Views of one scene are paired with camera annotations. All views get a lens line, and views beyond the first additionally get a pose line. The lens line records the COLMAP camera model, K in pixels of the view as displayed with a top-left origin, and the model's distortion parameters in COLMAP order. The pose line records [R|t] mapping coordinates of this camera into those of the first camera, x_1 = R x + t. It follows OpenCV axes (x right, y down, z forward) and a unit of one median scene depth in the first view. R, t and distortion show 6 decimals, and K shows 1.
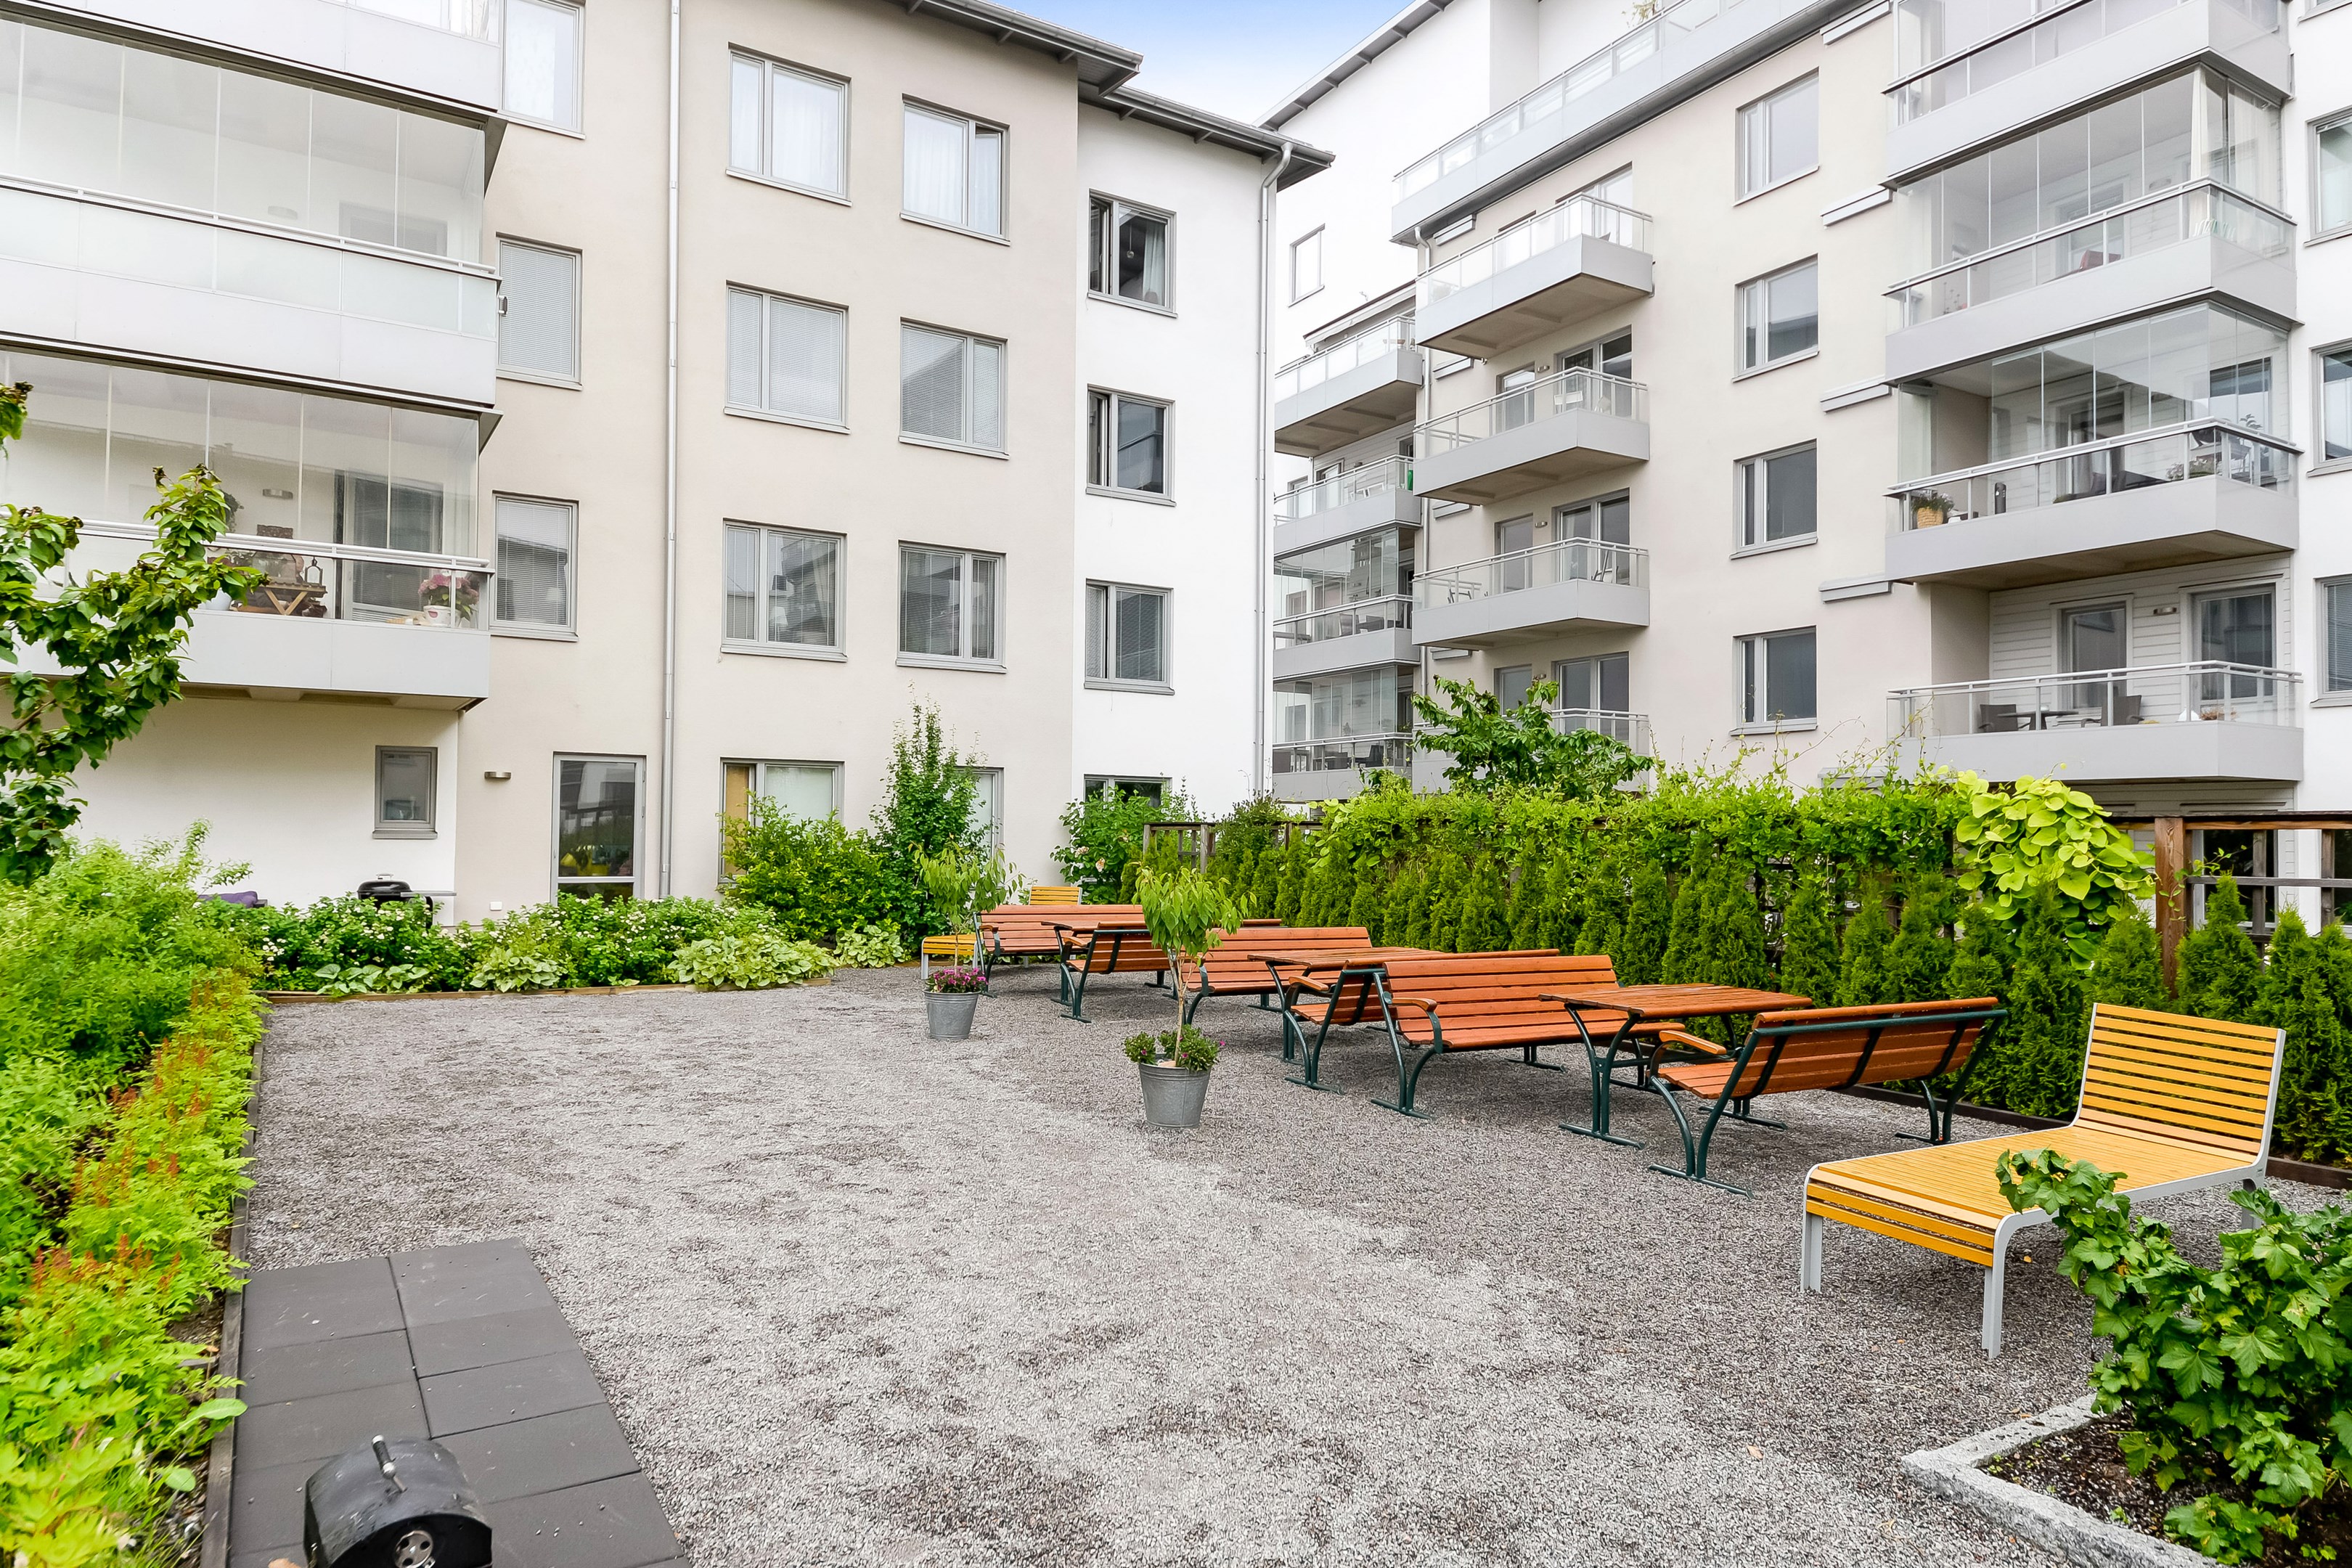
lens RADIAL K [[1481.9, 0, 1180.6], [0, 1481.9, 792.5], [0, 0, 1]] dist [0.001674, 0.000218]
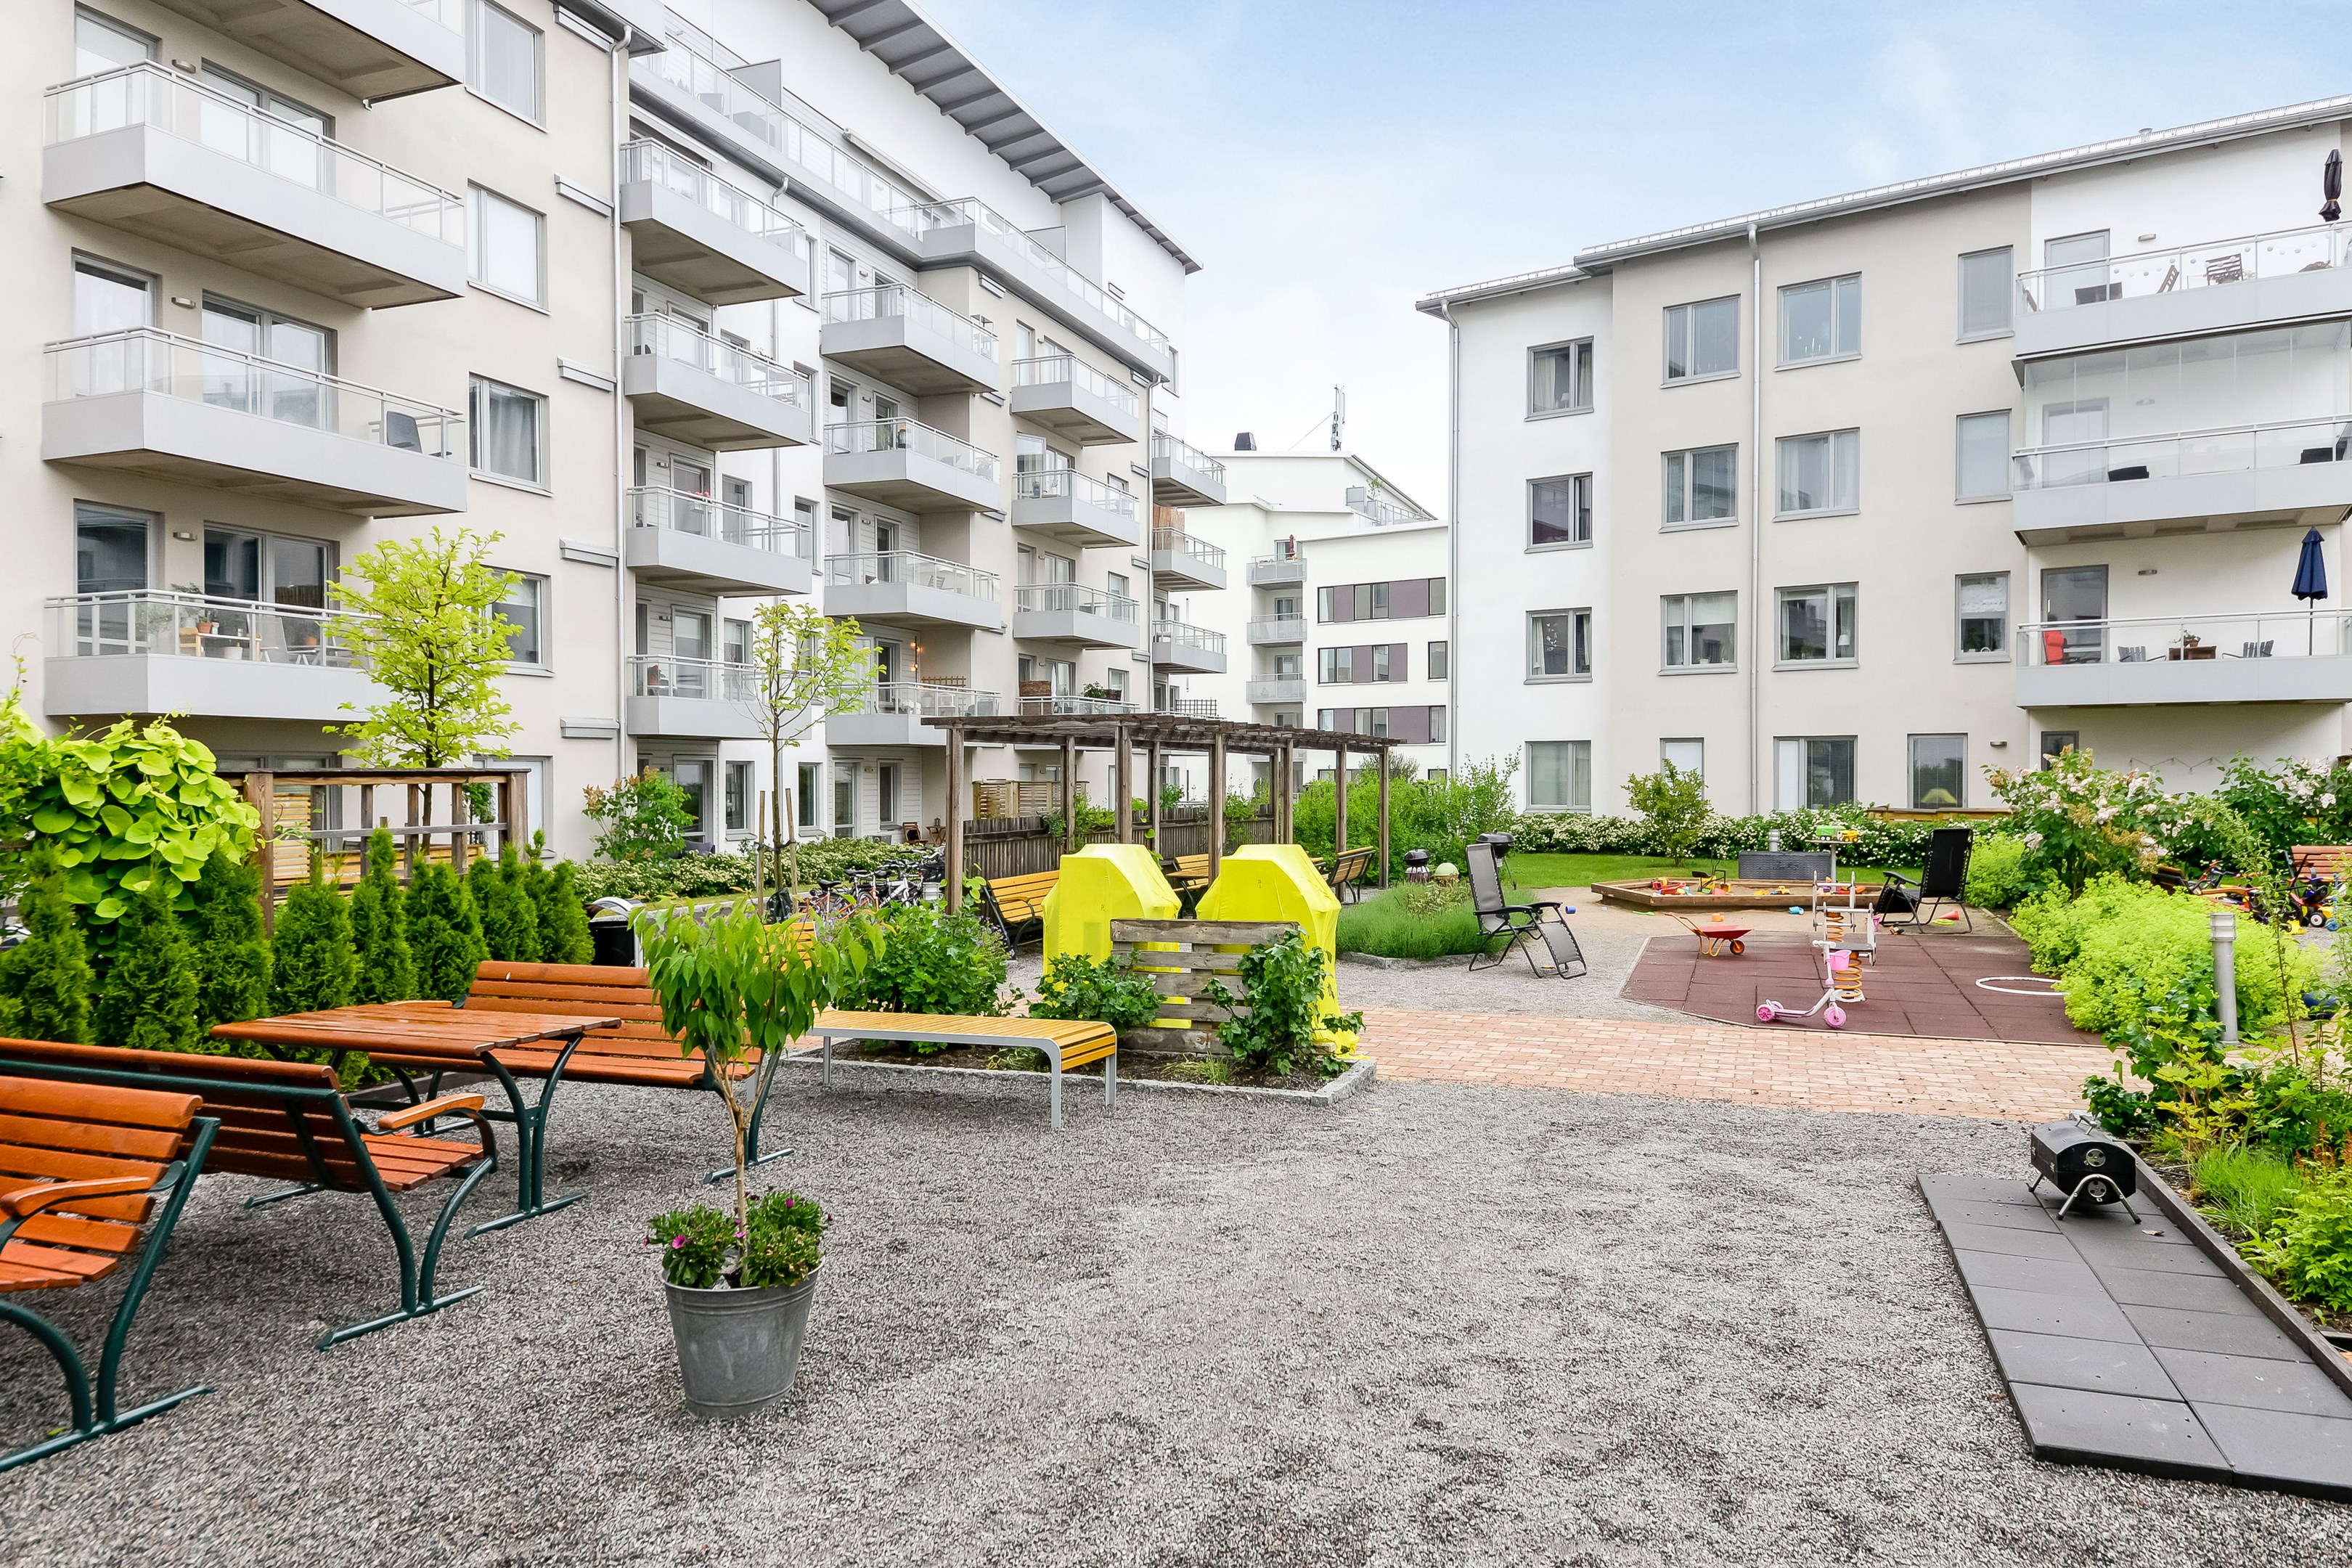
lens RADIAL K [[1481.9, 0, 1180.5], [0, 1481.9, 783.1], [0, 0, 1]] dist [0.001674, 0.000218]
pose [[-0.611112, -0.022026, 0.791238, -0.729748], [-0.036725, 0.999325, -0.000546, 0.005271], [-0.790692, -0.029392, -0.611508, 1.715981]]
